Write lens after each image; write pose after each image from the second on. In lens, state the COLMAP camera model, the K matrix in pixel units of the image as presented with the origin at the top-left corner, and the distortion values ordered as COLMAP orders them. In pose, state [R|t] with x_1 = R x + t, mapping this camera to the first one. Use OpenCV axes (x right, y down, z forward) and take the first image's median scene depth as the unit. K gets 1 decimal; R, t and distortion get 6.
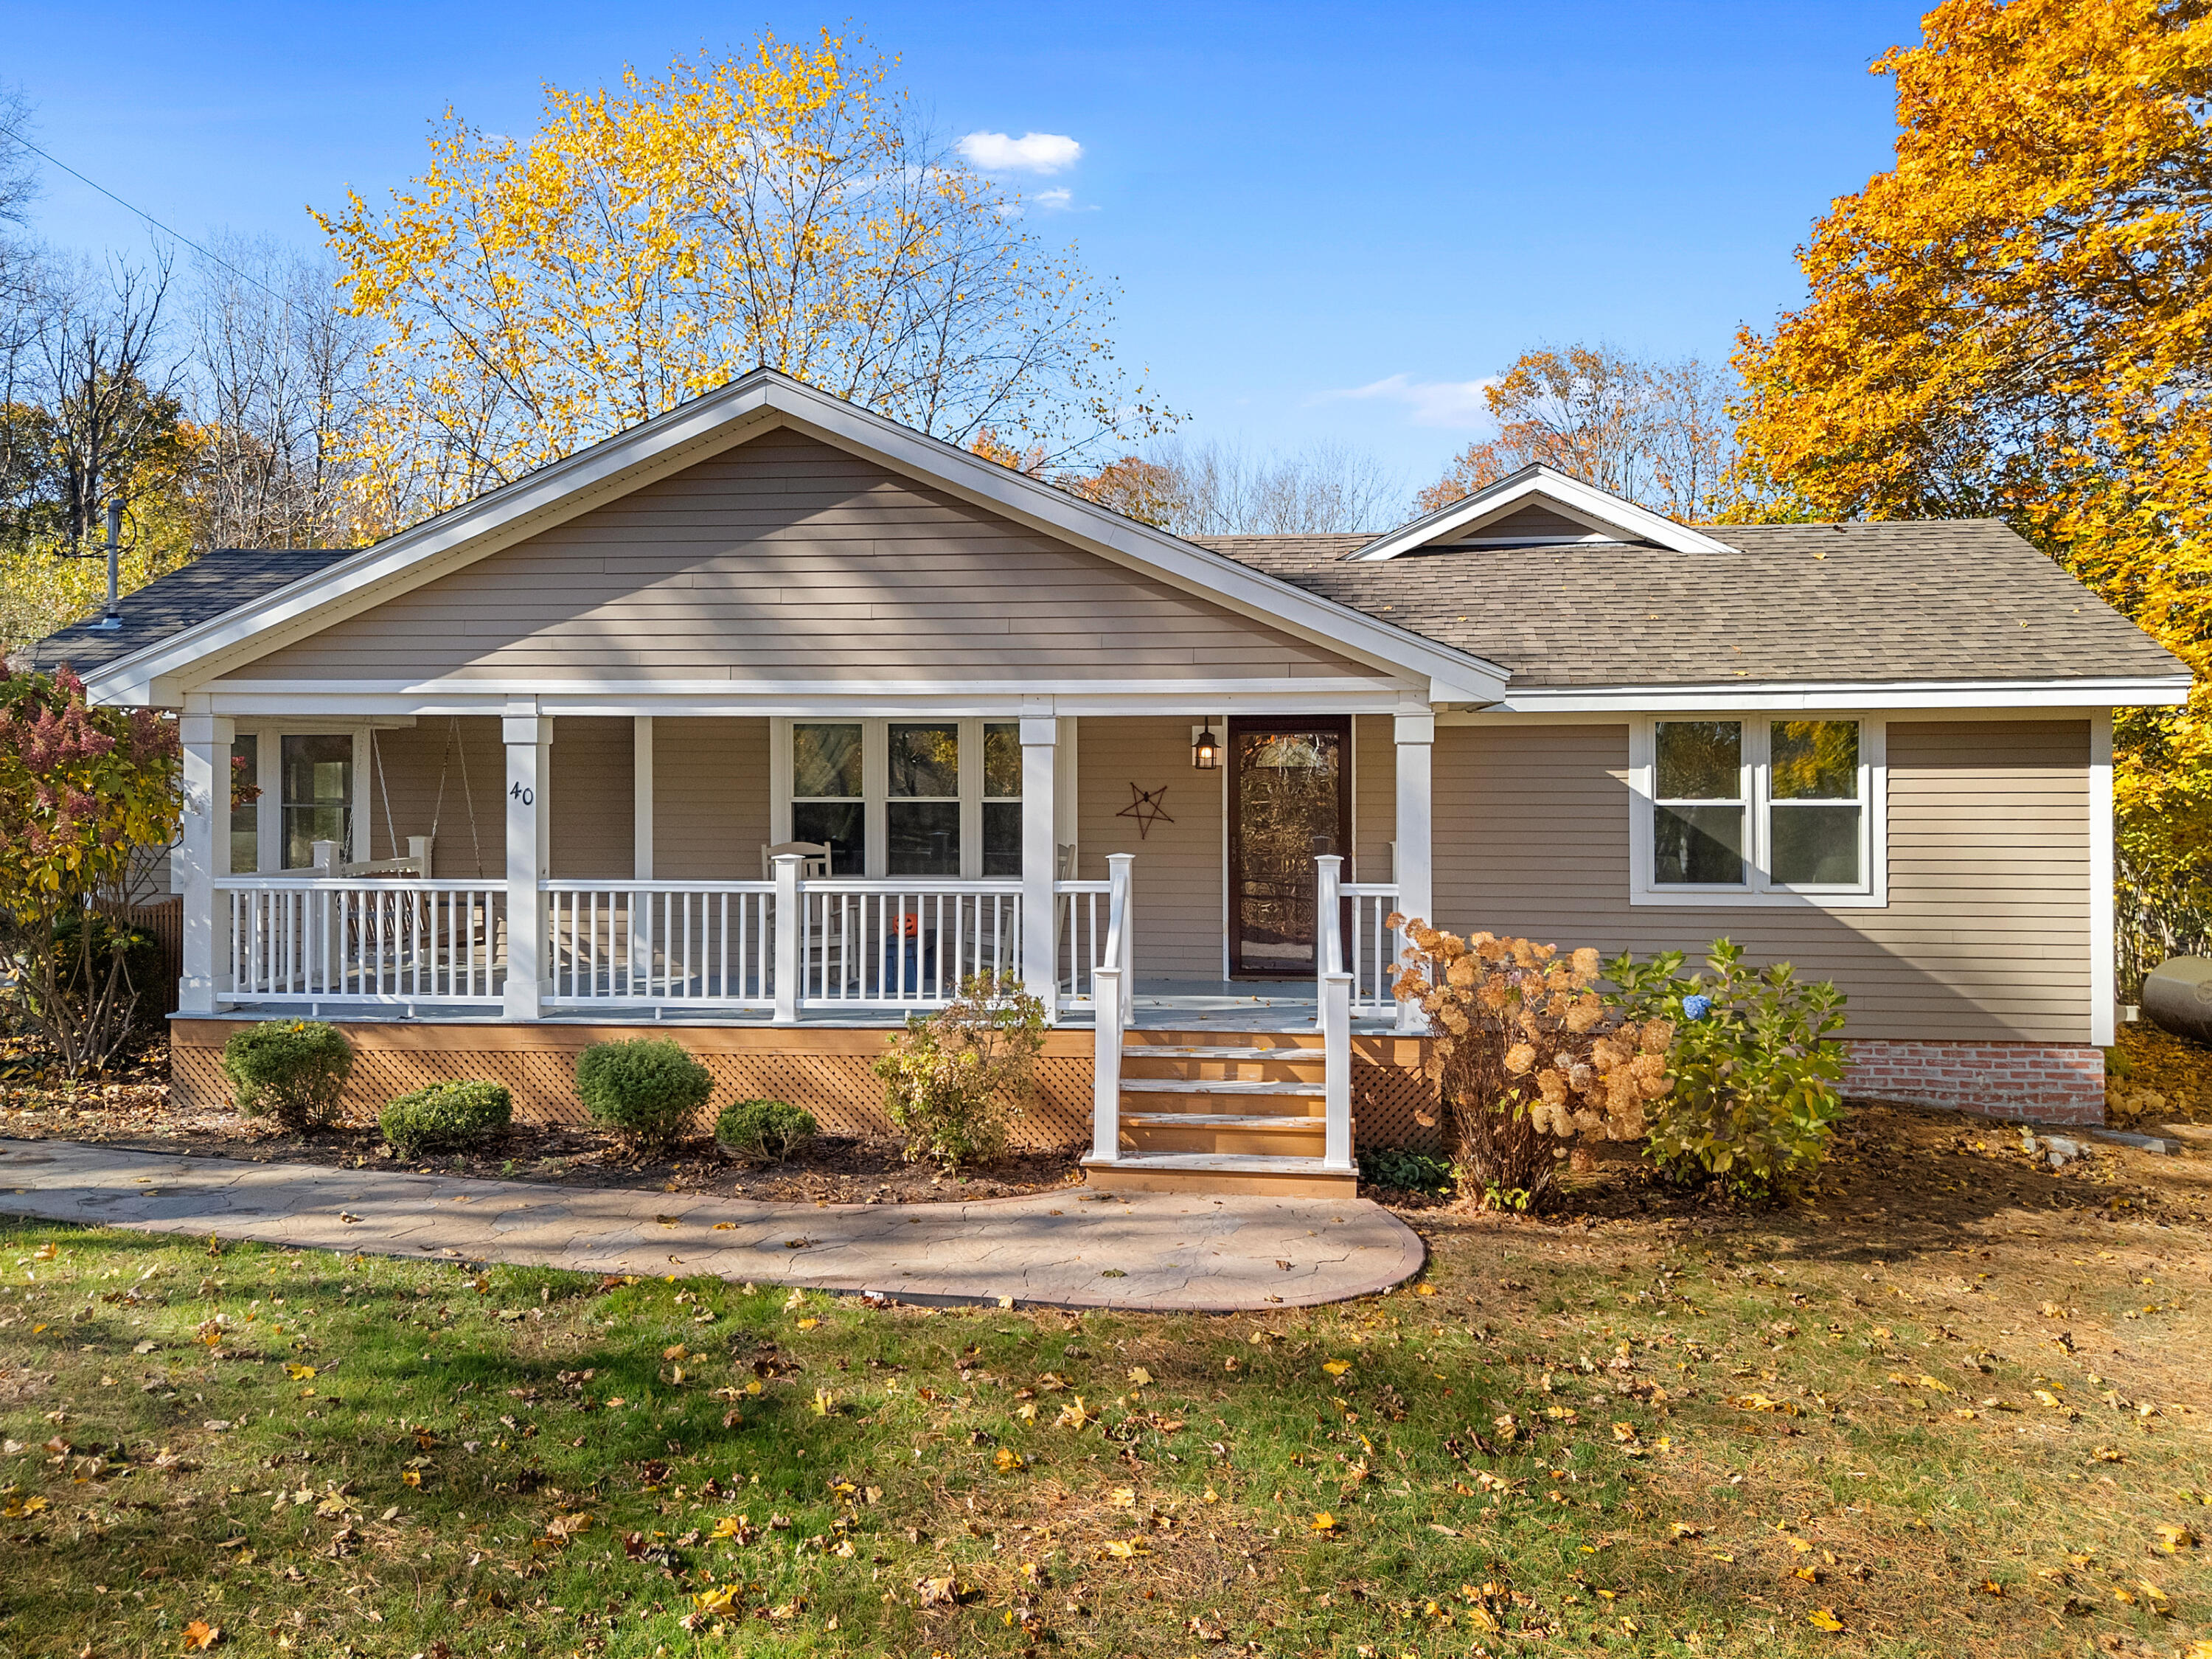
lens RADIAL K [[1700.0, 0, 1106.0], [0, 1700.0, 829.5], [0, 0, 1]] dist [0.039526, -0.002452]
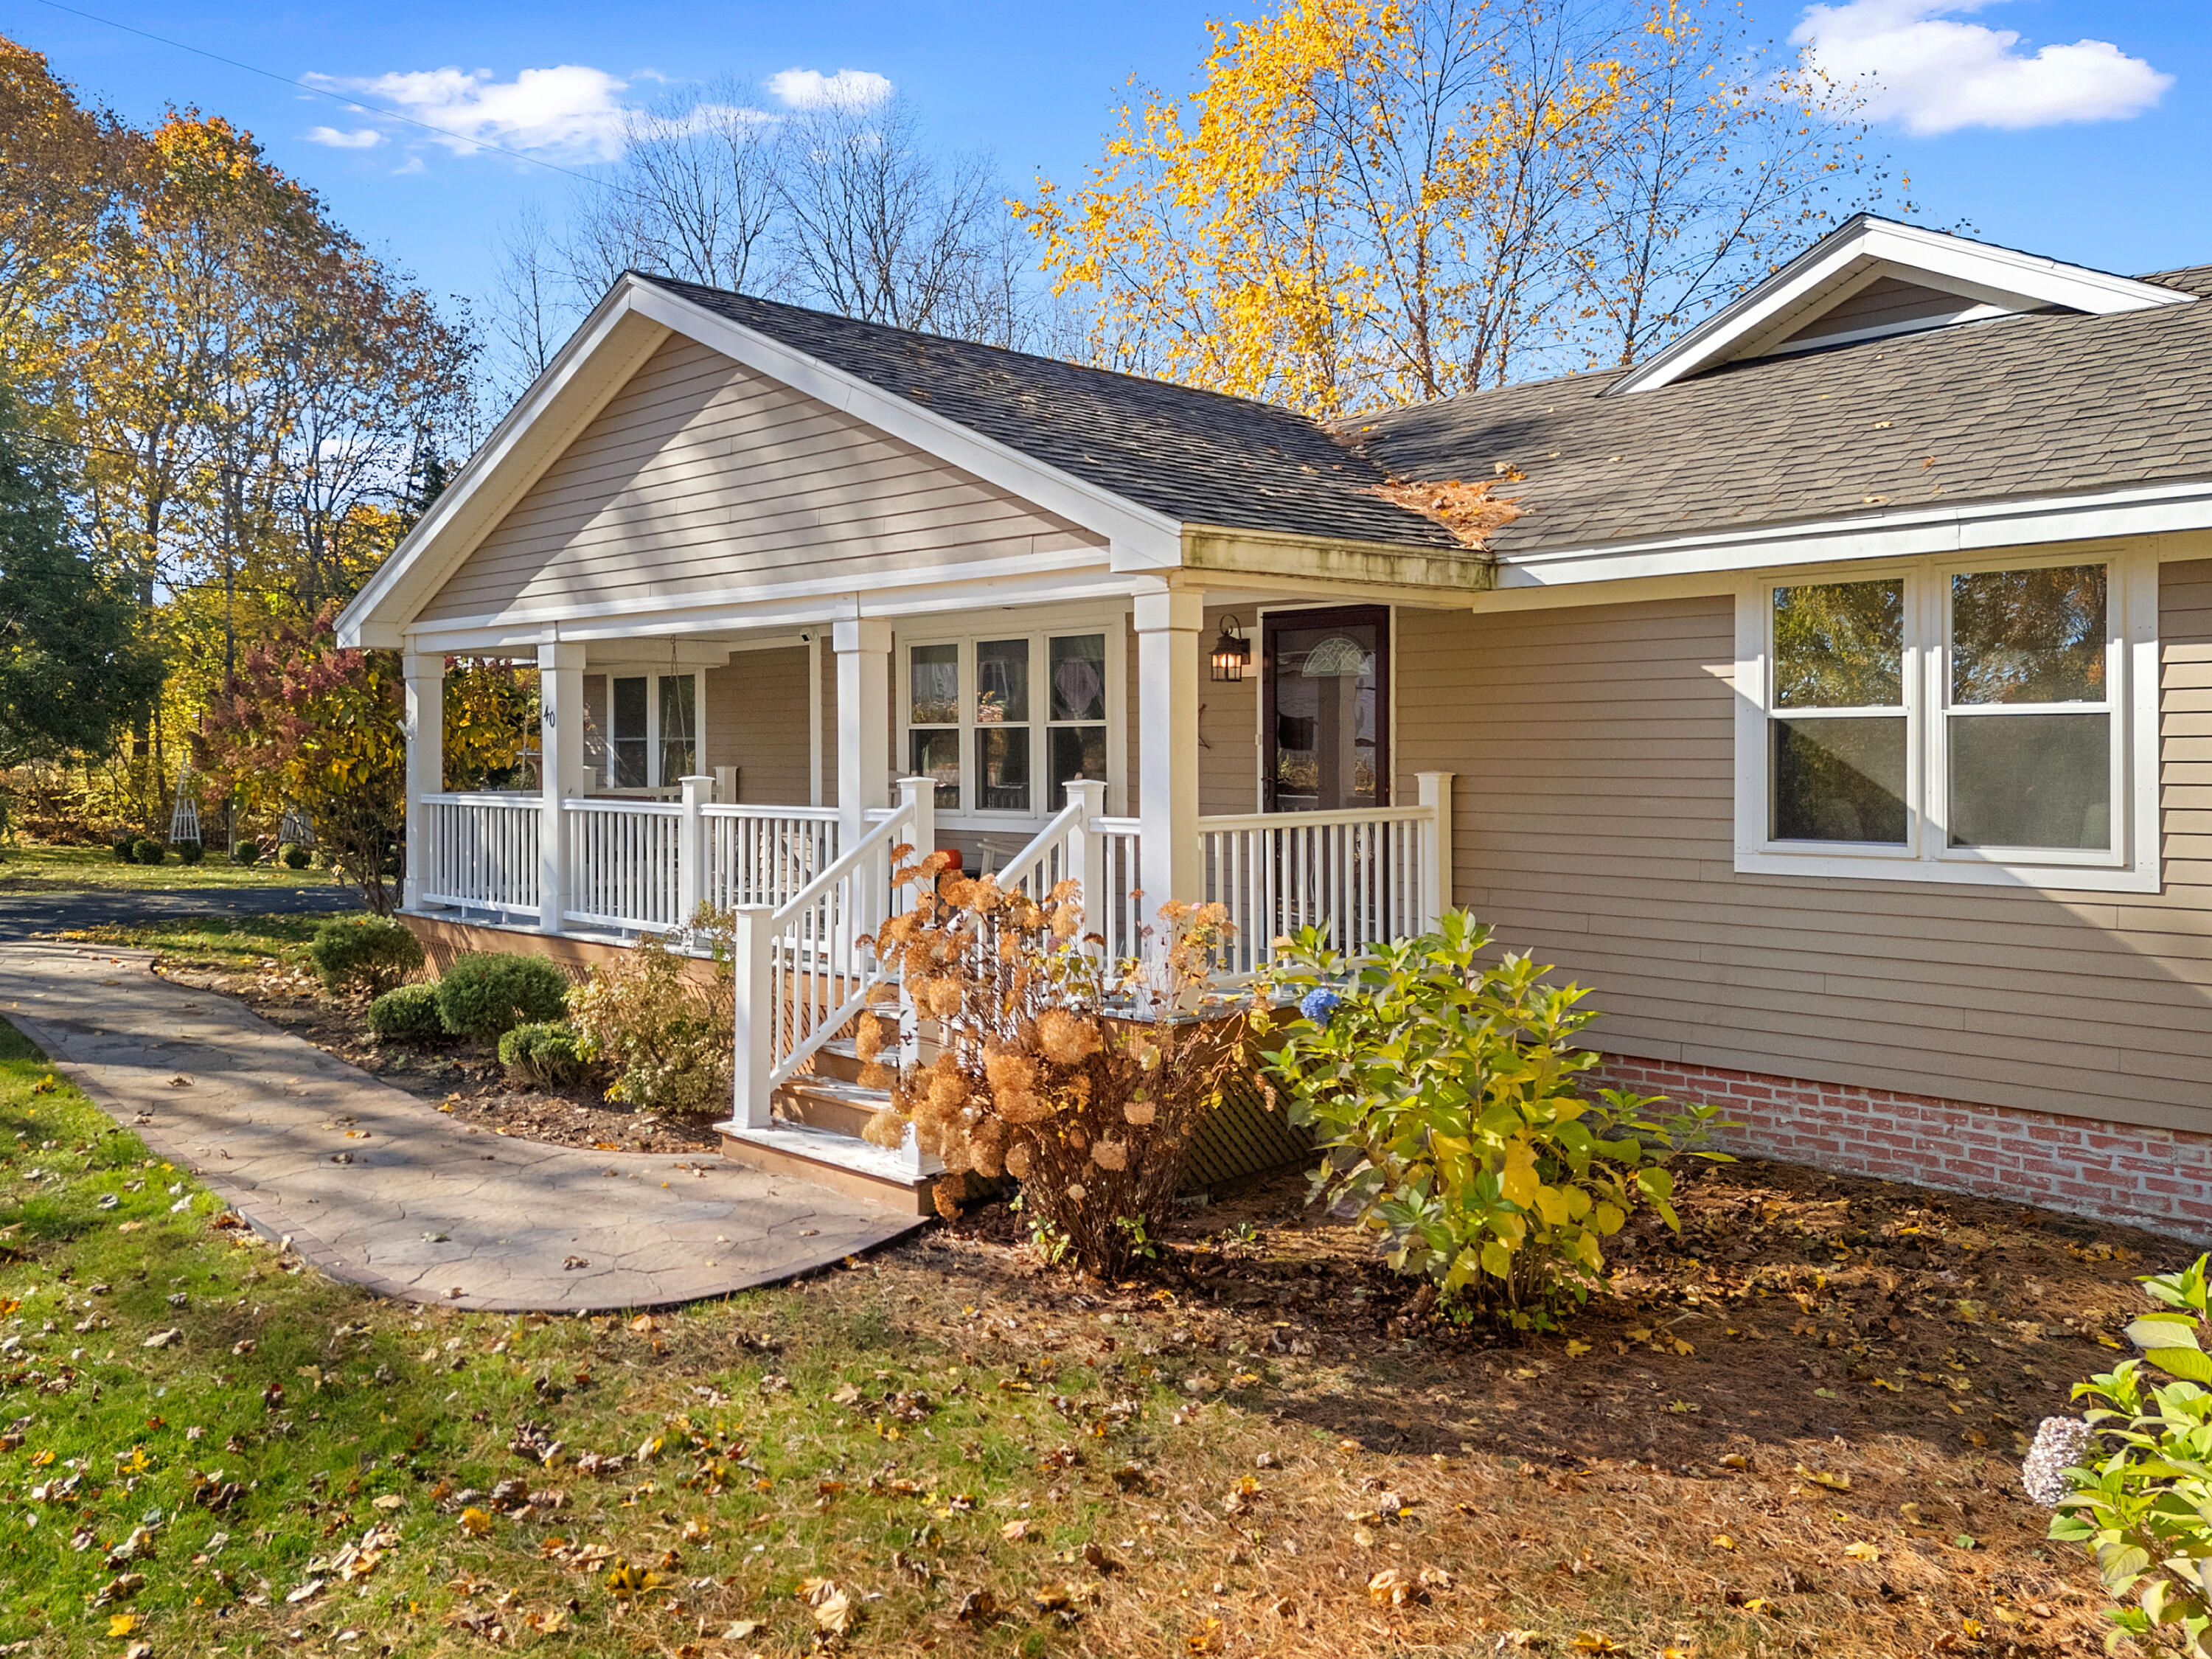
lens RADIAL K [[1750.3, 0, 1100.8], [0, 1750.3, 783.8], [0, 0, 1]] dist [0.099578, -0.100420]
pose [[0.778808, 0.011168, -0.627163, 0.551439], [-0.014444, 0.999896, -0.000131, 0.014729], [0.627096, 0.009161, 0.778888, 0.326190]]
